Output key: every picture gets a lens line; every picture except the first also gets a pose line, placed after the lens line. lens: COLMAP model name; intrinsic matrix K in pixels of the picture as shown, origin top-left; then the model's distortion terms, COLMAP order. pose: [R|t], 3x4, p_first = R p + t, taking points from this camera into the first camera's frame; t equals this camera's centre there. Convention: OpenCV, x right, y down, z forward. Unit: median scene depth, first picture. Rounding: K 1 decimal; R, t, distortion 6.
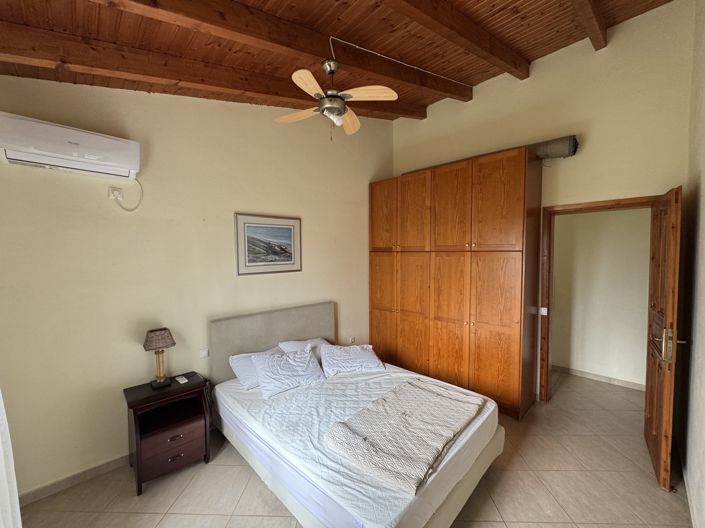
lens RADIAL K [[280.8, 0, 351.9], [0, 280.8, 264.7], [0, 0, 1]] dist [-0.000634, -0.000469]
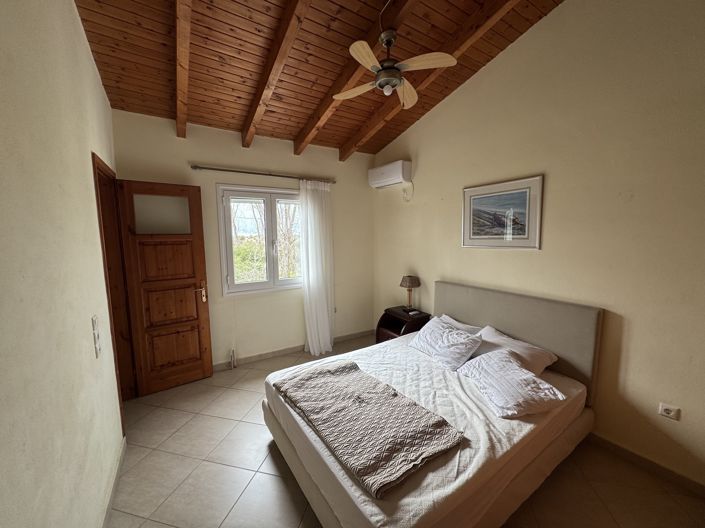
lens RADIAL K [[280.8, 0, 351.9], [0, 280.8, 264.7], [0, 0, 1]] dist [-0.000634, -0.000469]
pose [[-0.194072, 0.122246, -0.973341, 0.708604], [-0.023574, 0.991337, 0.129207, -0.022589], [0.980704, 0.048021, -0.189509, 0.765057]]
